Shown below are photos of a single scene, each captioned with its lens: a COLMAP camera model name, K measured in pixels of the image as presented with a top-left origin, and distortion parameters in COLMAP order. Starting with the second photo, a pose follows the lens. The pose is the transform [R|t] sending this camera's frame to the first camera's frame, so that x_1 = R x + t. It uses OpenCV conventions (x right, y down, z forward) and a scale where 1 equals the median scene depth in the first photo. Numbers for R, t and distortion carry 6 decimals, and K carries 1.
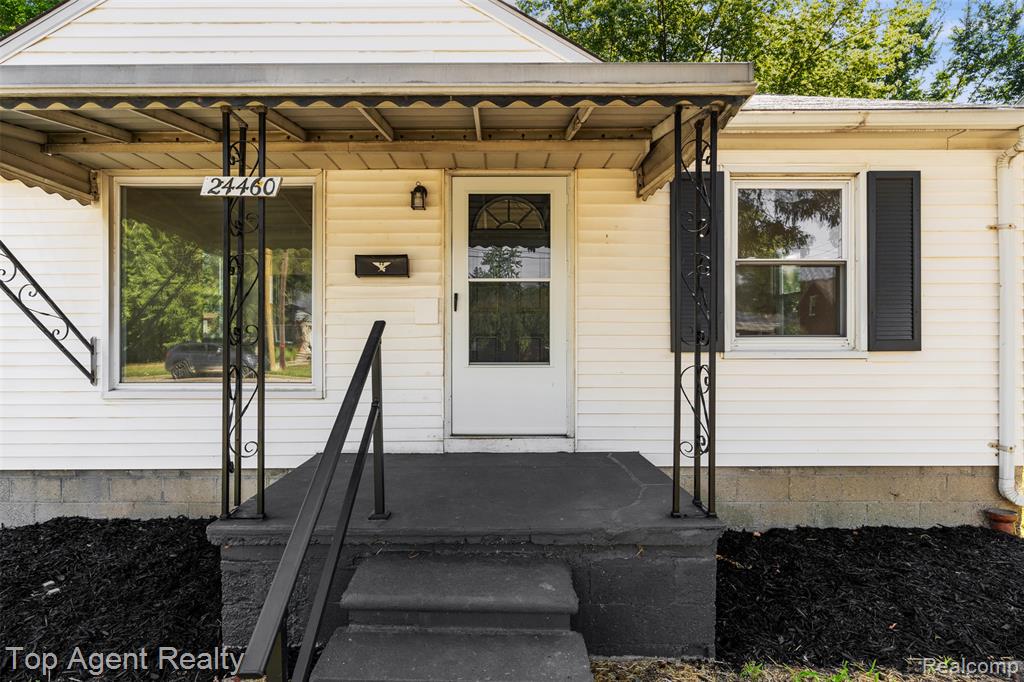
lens RADIAL K [[496.8, 0, 503.7], [0, 496.8, 343.1], [0, 0, 1]] dist [-0.000001, 0.001639]
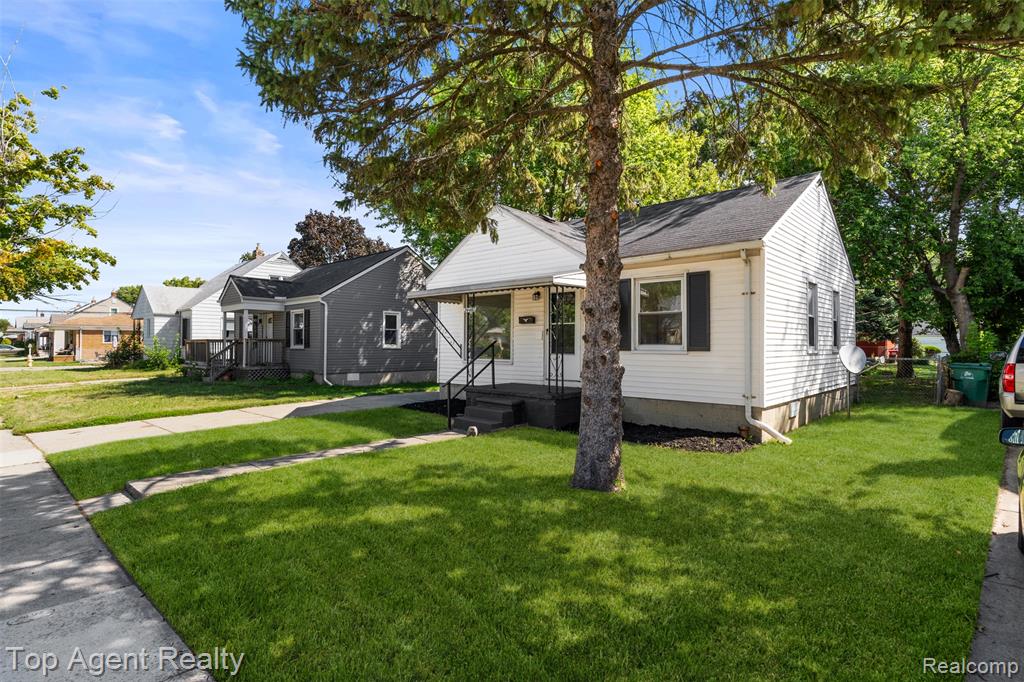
lens RADIAL K [[539.4, 0, 508.1], [0, 539.4, 342.7], [0, 0, 1]] dist [-0.004424, 0.001017]
pose [[0.730444, 0.001814, -0.682970, 1.828700], [-0.005207, 0.999982, -0.002914, -0.010884], [0.682952, 0.005685, 0.730441, -1.385609]]
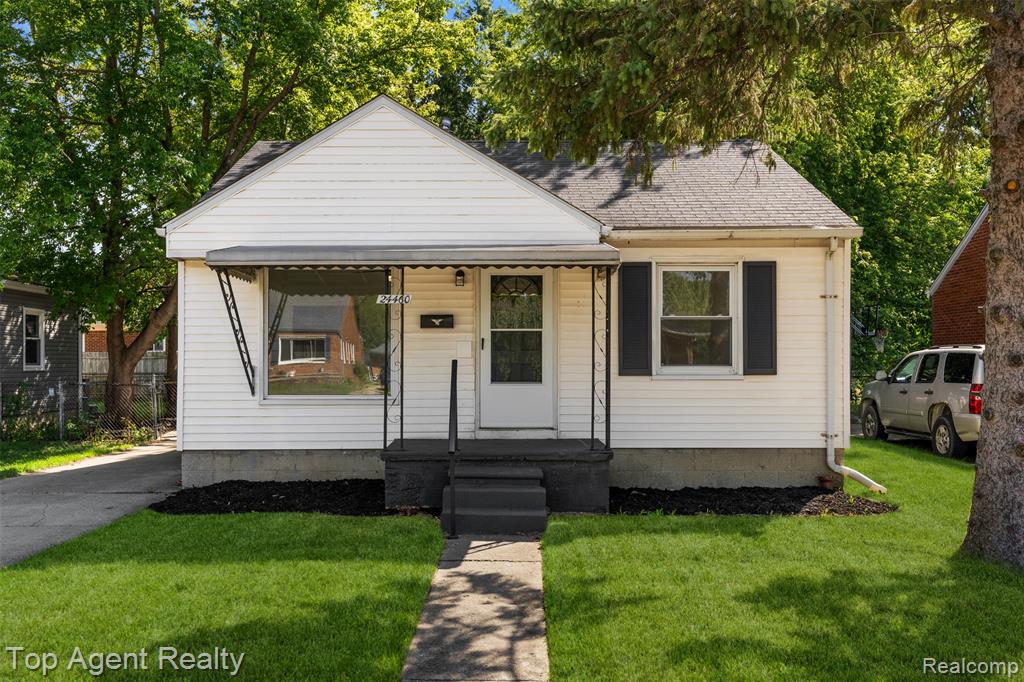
lens RADIAL K [[914.0, 0, 513.7], [0, 914.0, 345.7], [0, 0, 1]] dist [0.008862, -0.023218]
pose [[0.999992, 0.000866, 0.003998, -0.008972], [-0.000780, 0.999771, -0.021378, -0.014054], [-0.004016, 0.021374, 0.999763, -1.901419]]
